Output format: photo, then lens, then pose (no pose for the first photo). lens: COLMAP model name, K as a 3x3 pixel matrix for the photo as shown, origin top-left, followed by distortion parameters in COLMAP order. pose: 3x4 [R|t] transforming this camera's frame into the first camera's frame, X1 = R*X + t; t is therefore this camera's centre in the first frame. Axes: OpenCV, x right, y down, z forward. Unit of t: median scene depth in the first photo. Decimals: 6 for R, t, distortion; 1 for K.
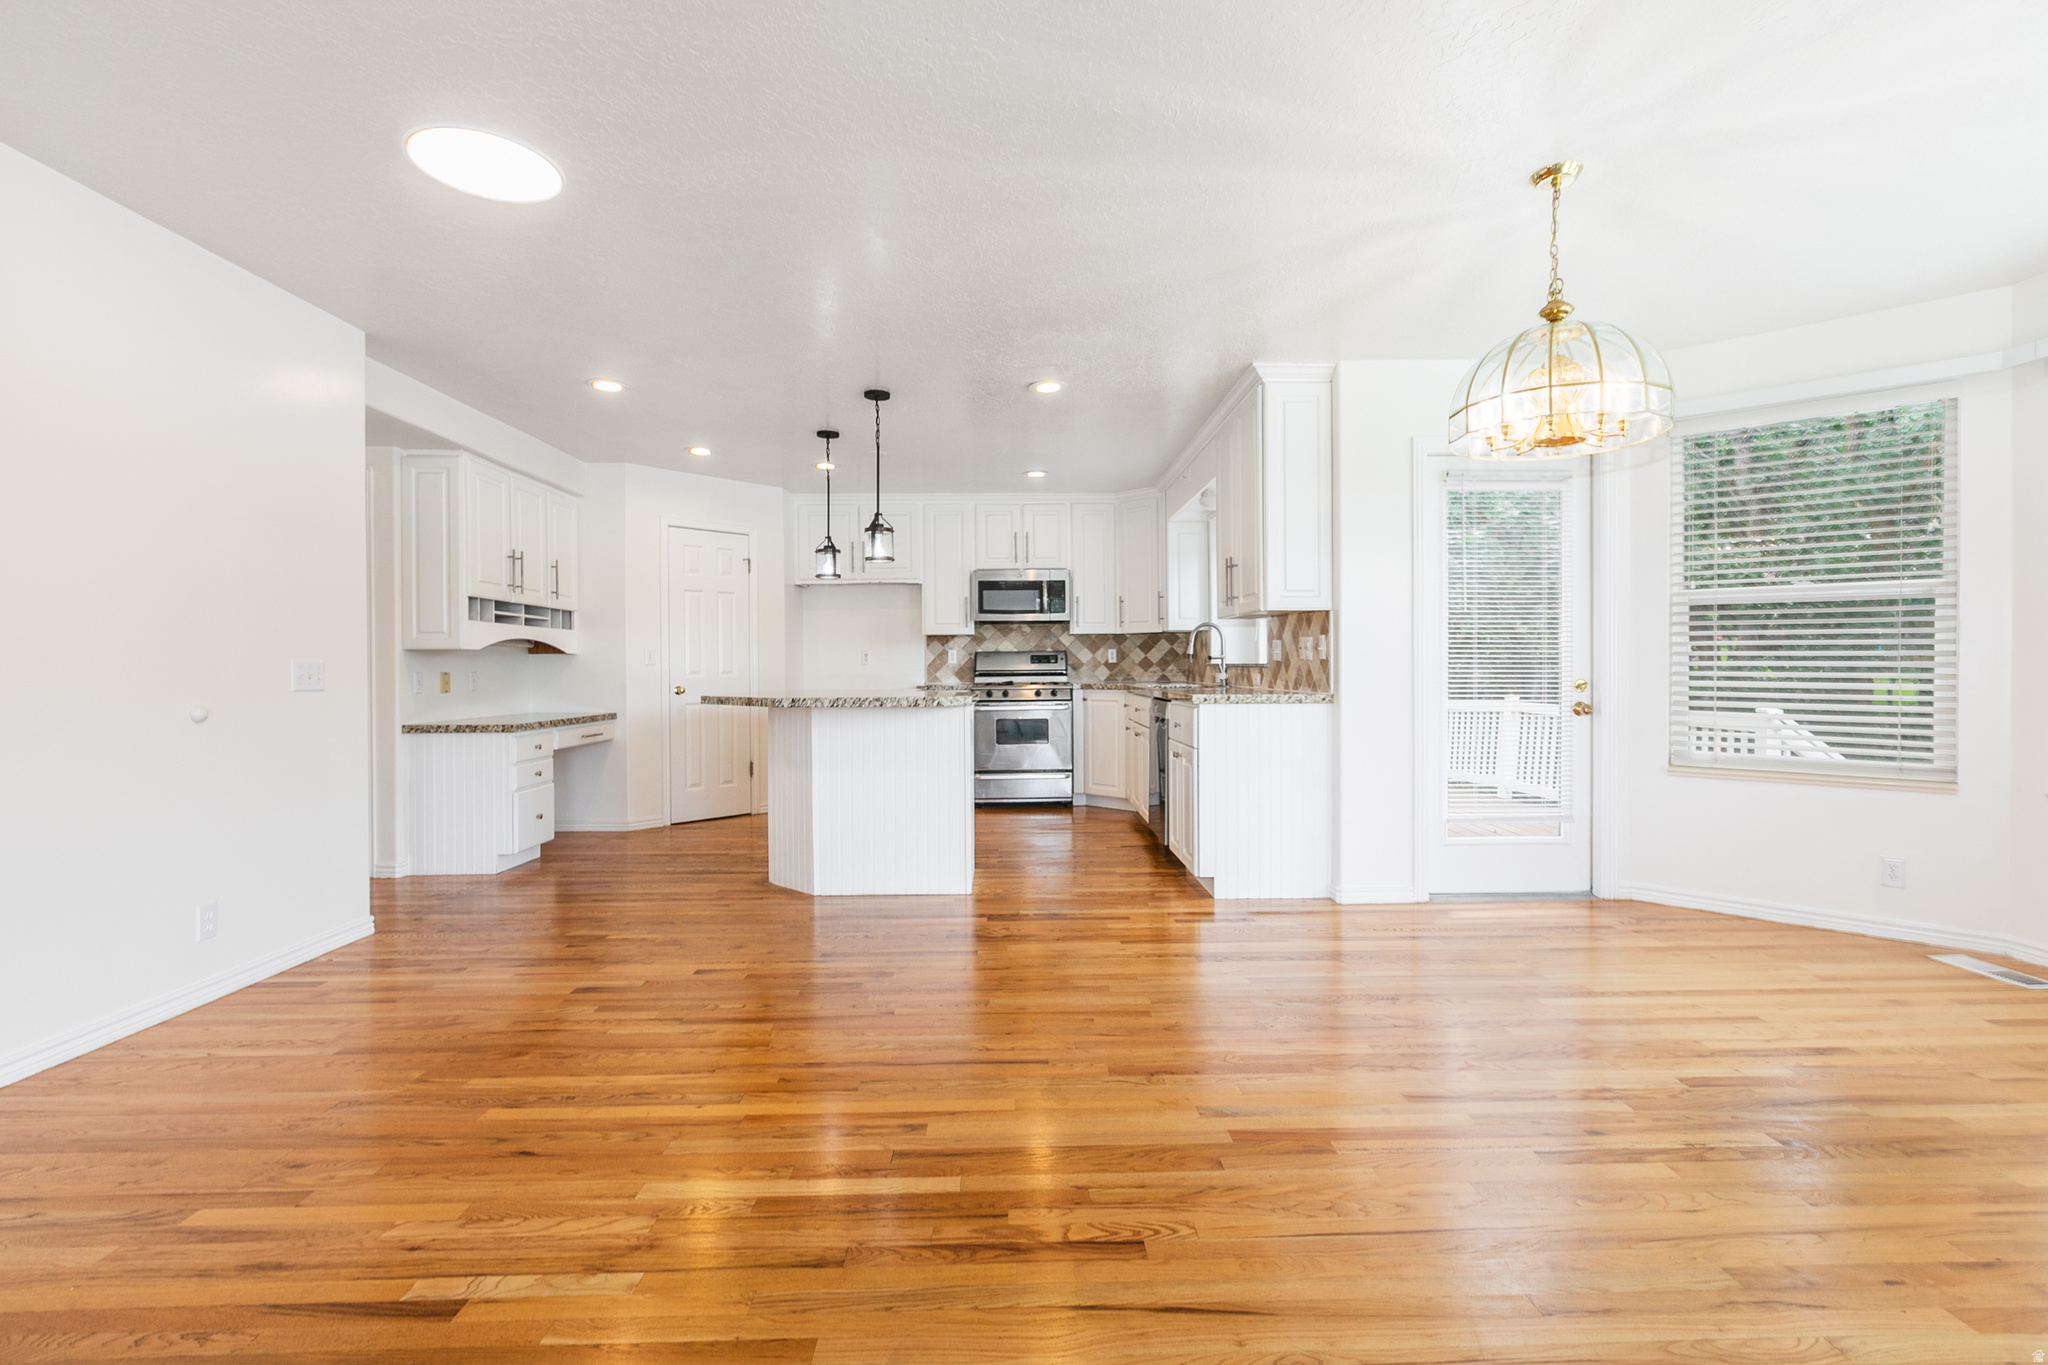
lens RADIAL K [[969.0, 0, 1028.9], [0, 969.0, 683.2], [0, 0, 1]] dist [0.005362, -0.000071]
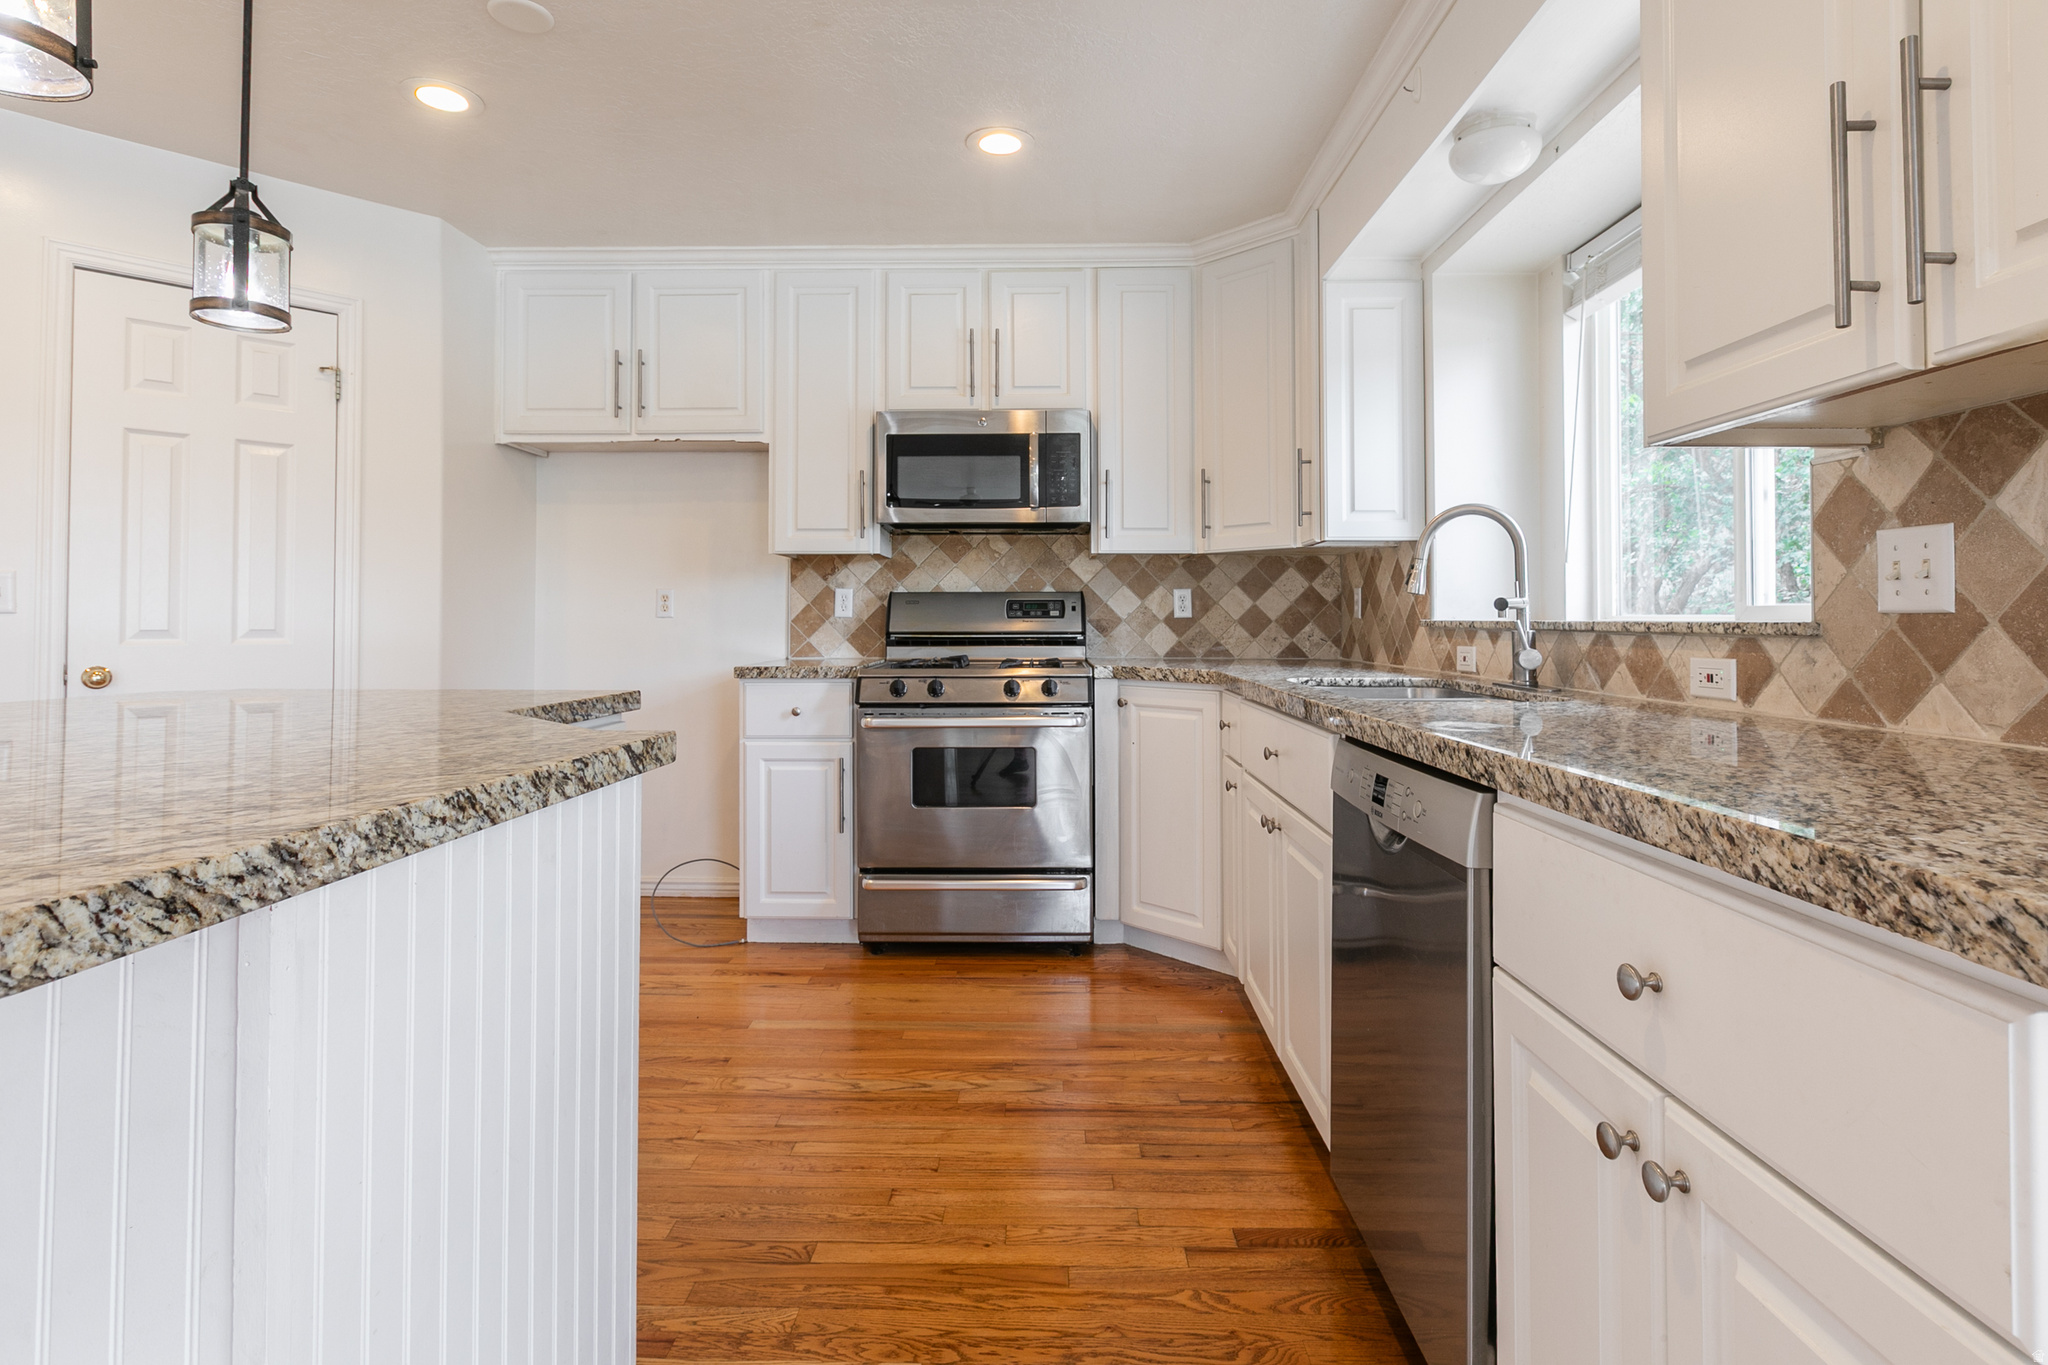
lens RADIAL K [[1058.0, 0, 1013.7], [0, 1058.0, 601.7], [0, 0, 1]] dist [-0.001101, -0.000284]
pose [[0.998578, 0.006949, -0.052855, 0.032807], [-0.008920, 0.999270, -0.037158, -0.009544], [0.052558, 0.037577, 0.997911, 0.501203]]
